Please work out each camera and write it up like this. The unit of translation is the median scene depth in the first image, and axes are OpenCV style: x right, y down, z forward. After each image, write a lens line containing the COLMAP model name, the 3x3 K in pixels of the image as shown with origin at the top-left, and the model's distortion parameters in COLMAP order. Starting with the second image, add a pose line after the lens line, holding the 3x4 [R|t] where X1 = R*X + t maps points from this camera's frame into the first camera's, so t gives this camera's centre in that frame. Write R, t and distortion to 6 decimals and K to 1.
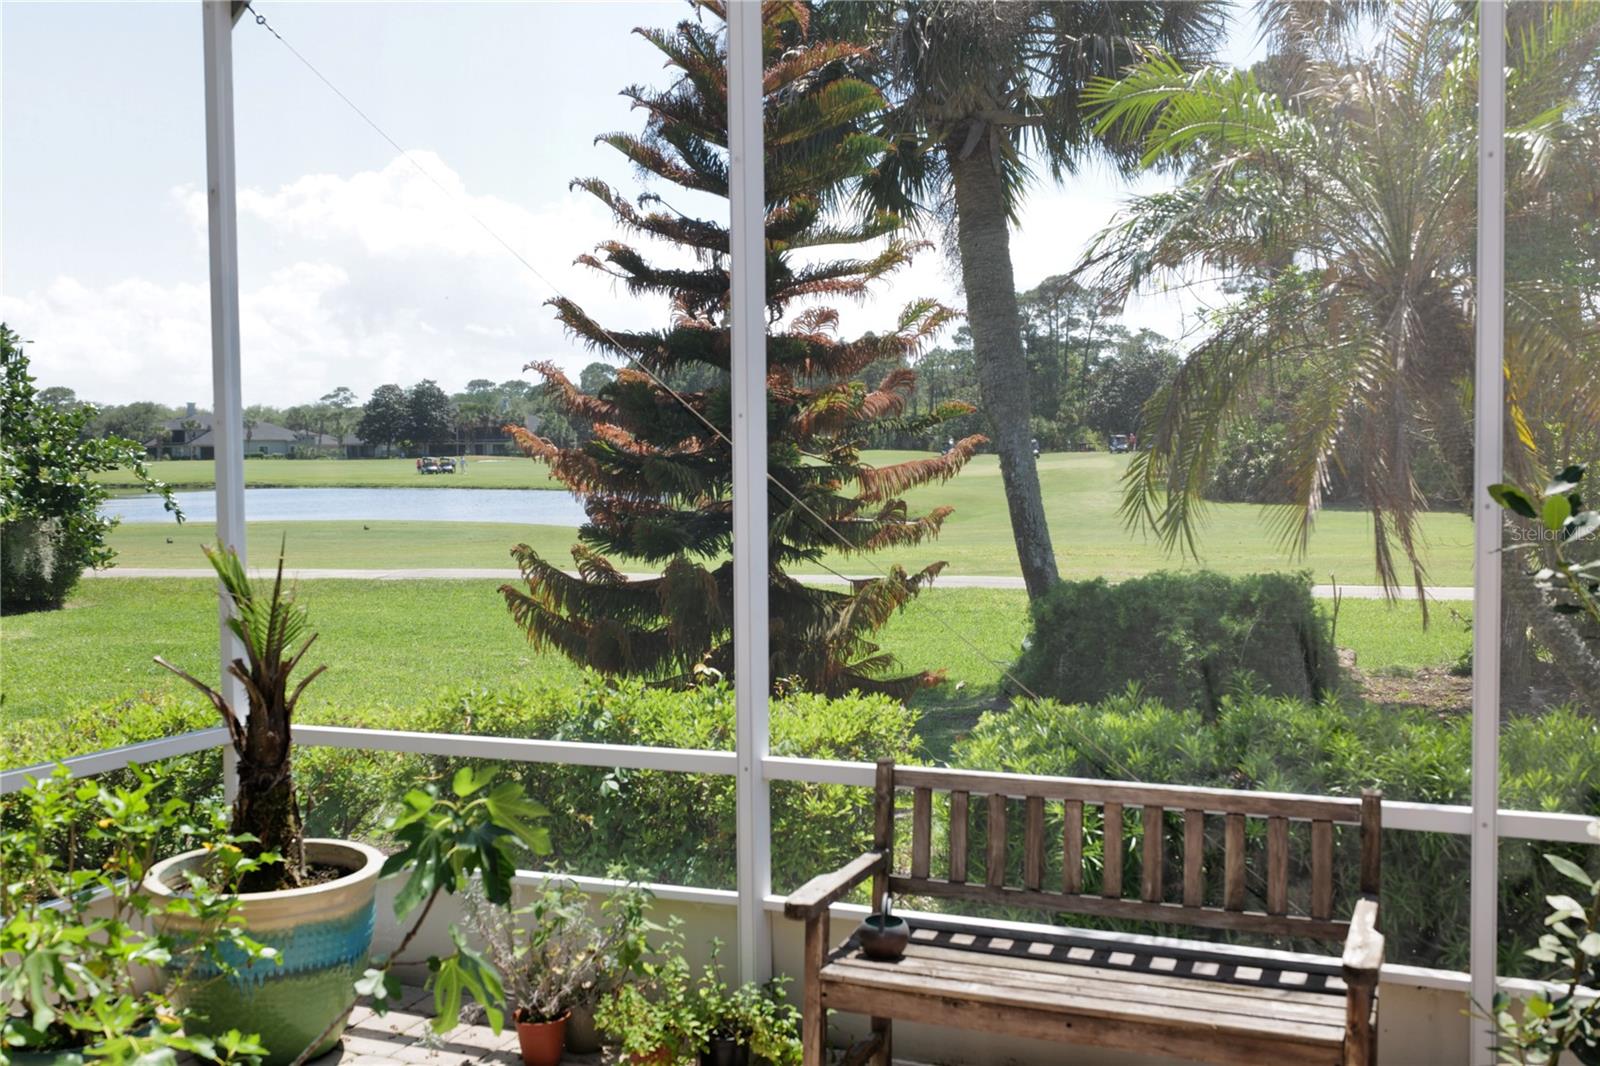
lens RADIAL K [[1566.6, 0, 798.5], [0, 1566.6, 523.9], [0, 0, 1]] dist [-0.012071, -0.000569]
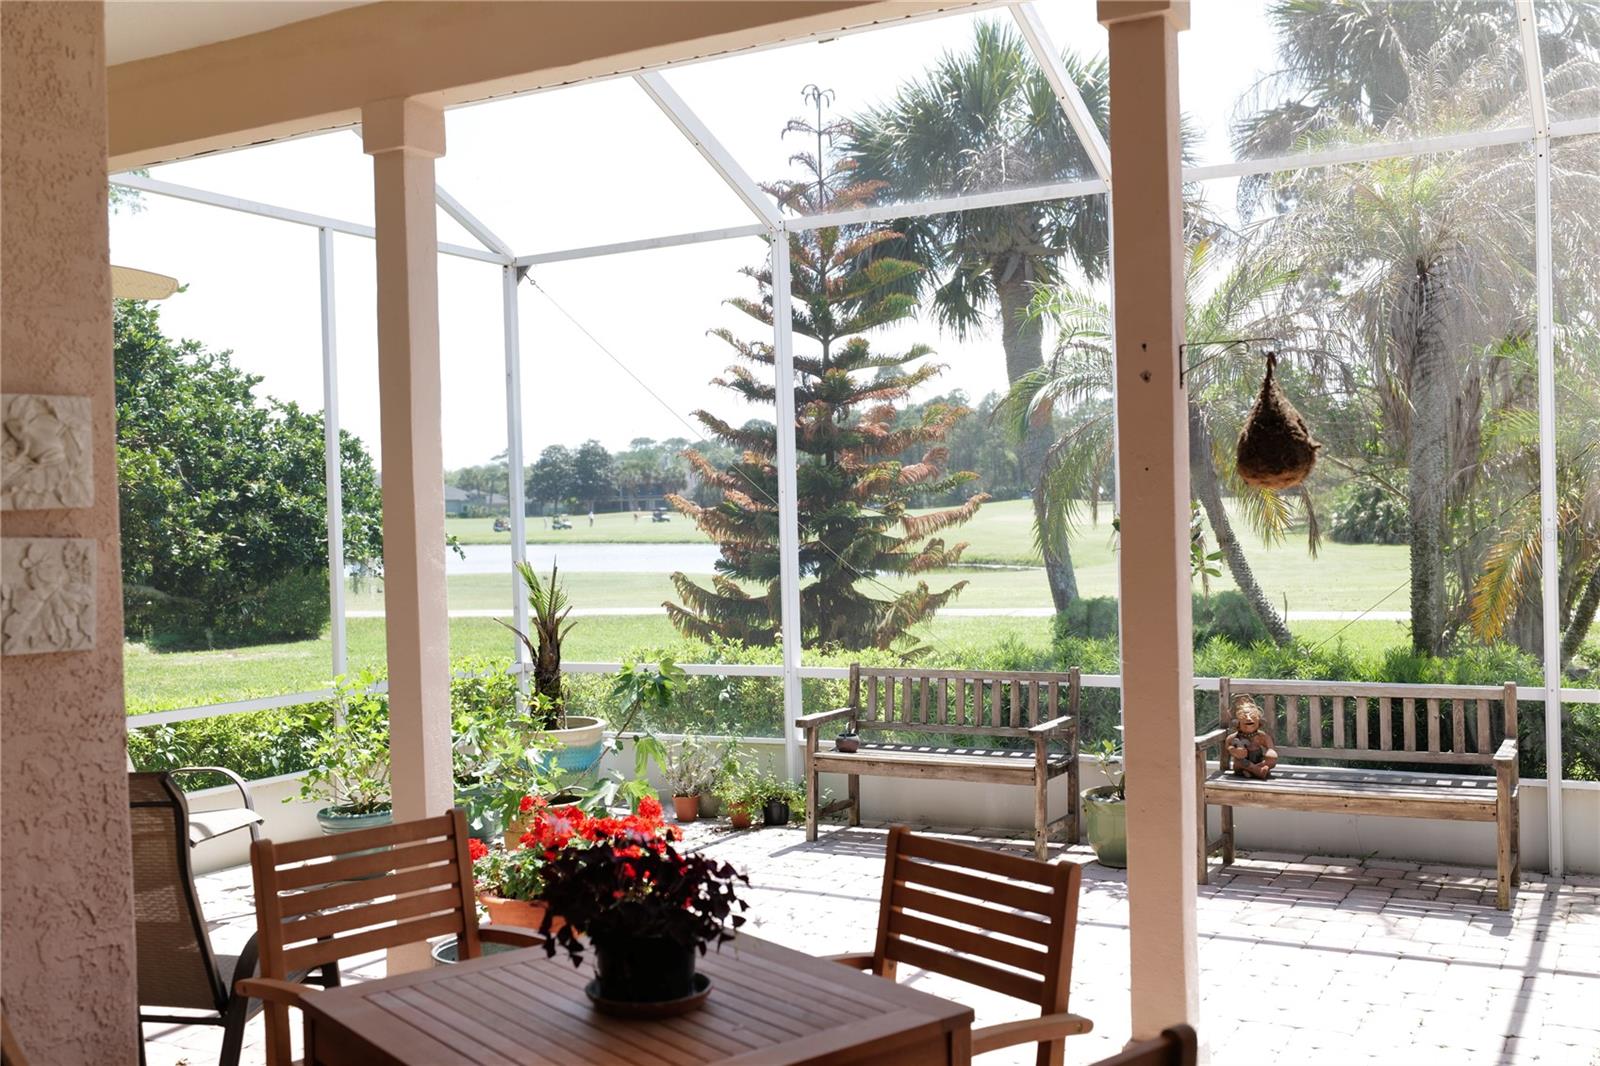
lens RADIAL K [[1565.1, 0, 802.7], [0, 1565.1, 538.0], [0, 0, 1]] dist [-0.029027, 0.030251]
pose [[0.994984, -0.015918, -0.098759, 0.089046], [0.013550, 0.999605, -0.024605, 0.018532], [0.099112, 0.023144, 0.994807, -0.468300]]
